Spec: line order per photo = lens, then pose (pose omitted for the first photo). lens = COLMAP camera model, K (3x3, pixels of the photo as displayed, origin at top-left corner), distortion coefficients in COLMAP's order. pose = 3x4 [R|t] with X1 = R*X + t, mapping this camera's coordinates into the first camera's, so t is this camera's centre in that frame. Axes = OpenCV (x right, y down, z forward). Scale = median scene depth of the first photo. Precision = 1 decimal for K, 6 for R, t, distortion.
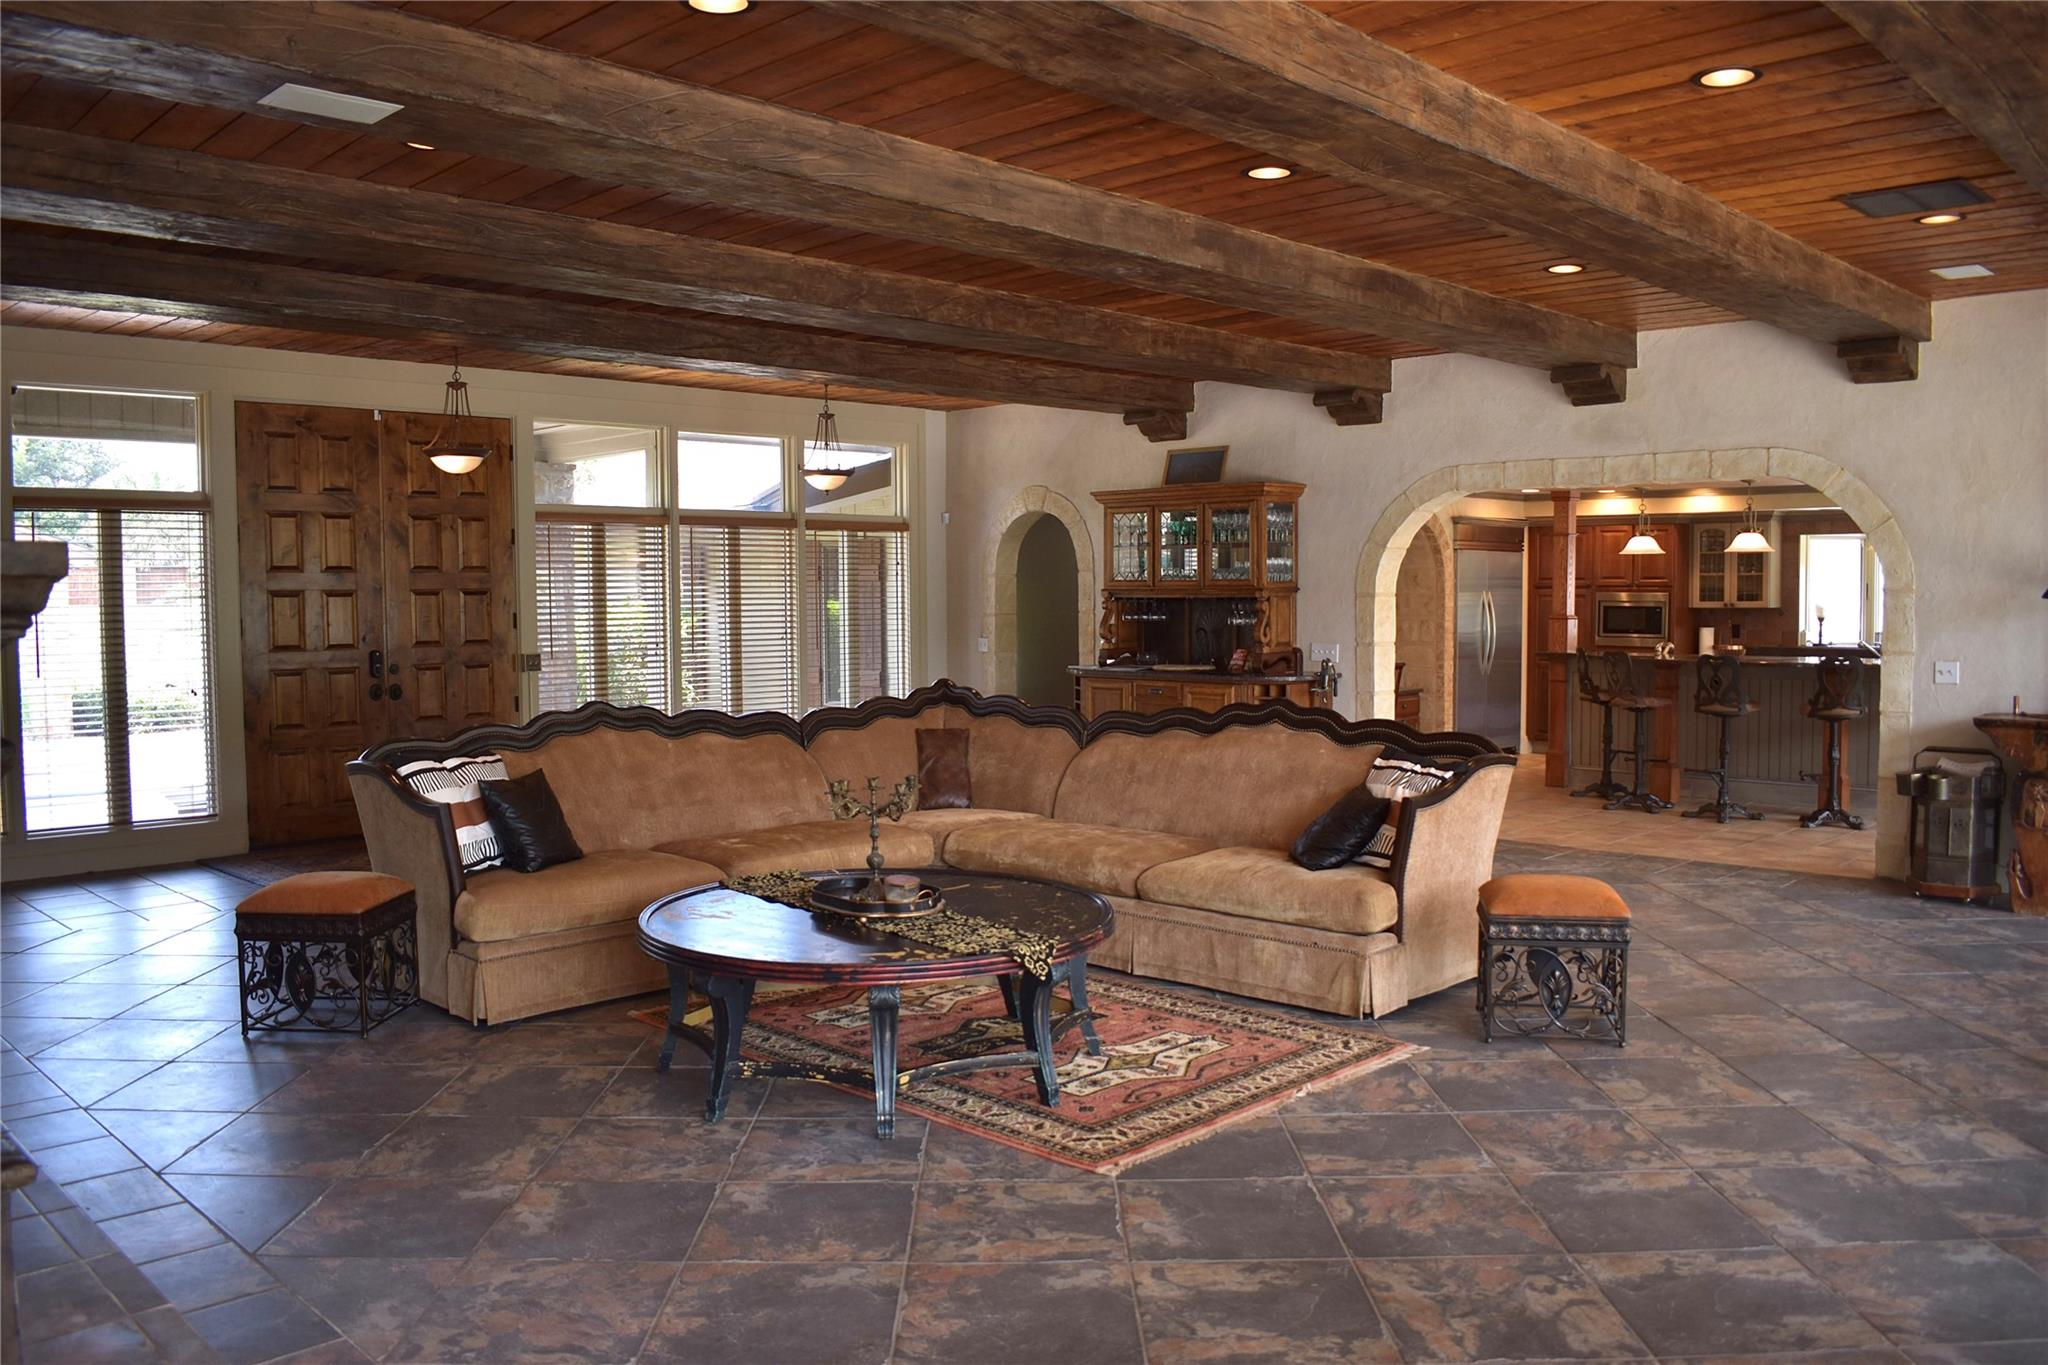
lens RADIAL K [[1608.6, 0, 1024.0], [0, 1608.6, 682.5], [0, 0, 1]] dist [-0.089739, 0.009963]
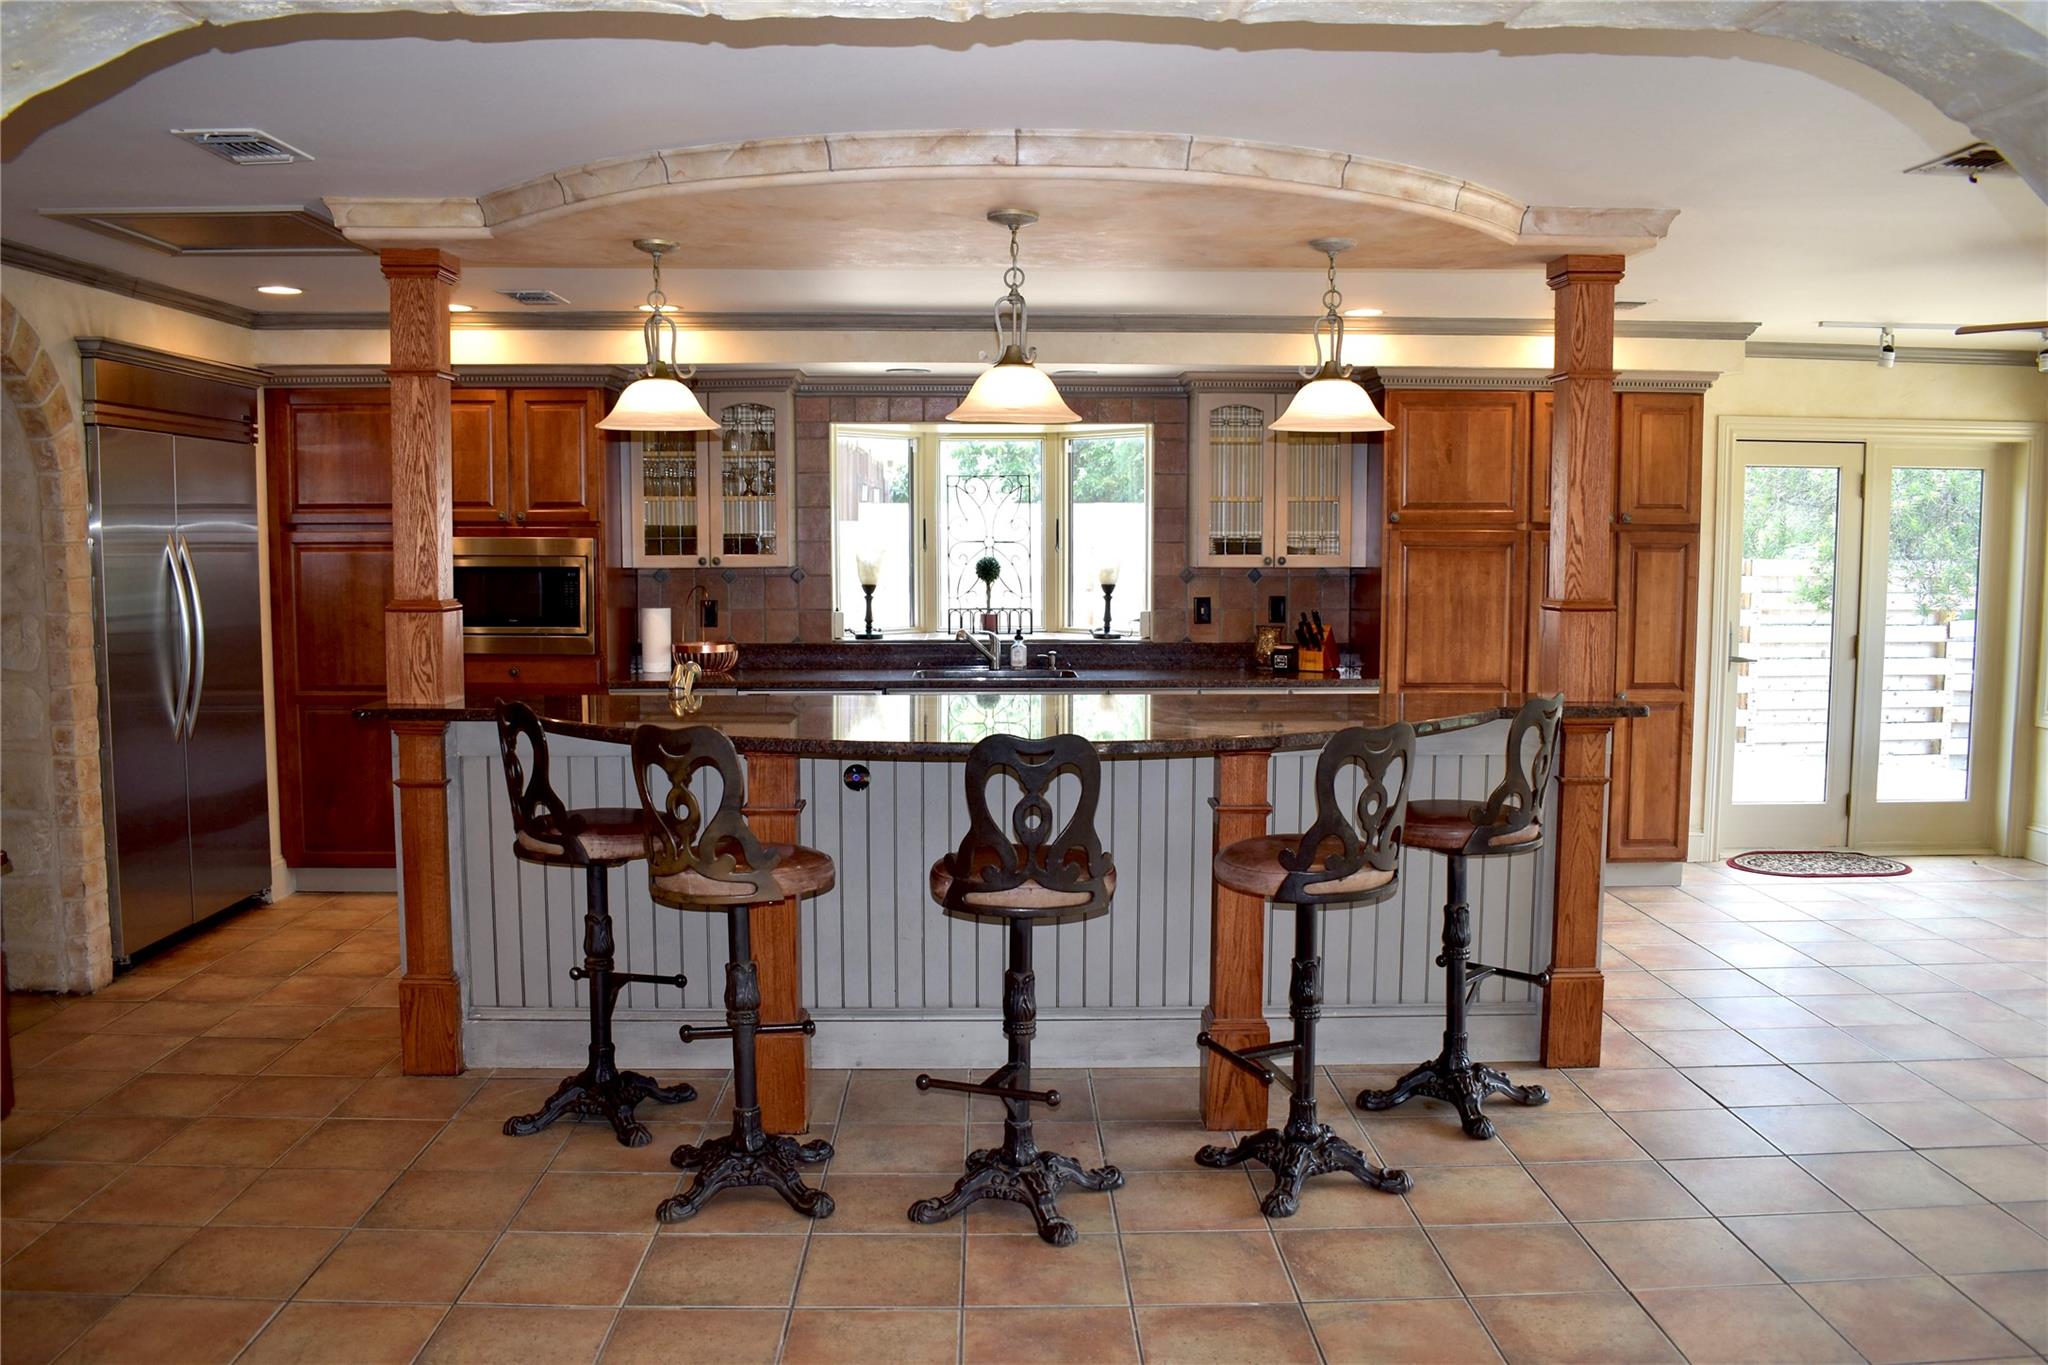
lens RADIAL K [[1608.6, 0, 1024.0], [0, 1608.6, 682.5], [0, 0, 1]] dist [-0.089739, 0.009963]
pose [[0.692613, -0.060847, 0.718738, 0.153747], [0.035541, 0.998104, 0.050248, -0.033292], [-0.720433, -0.009258, 0.693463, 0.579922]]
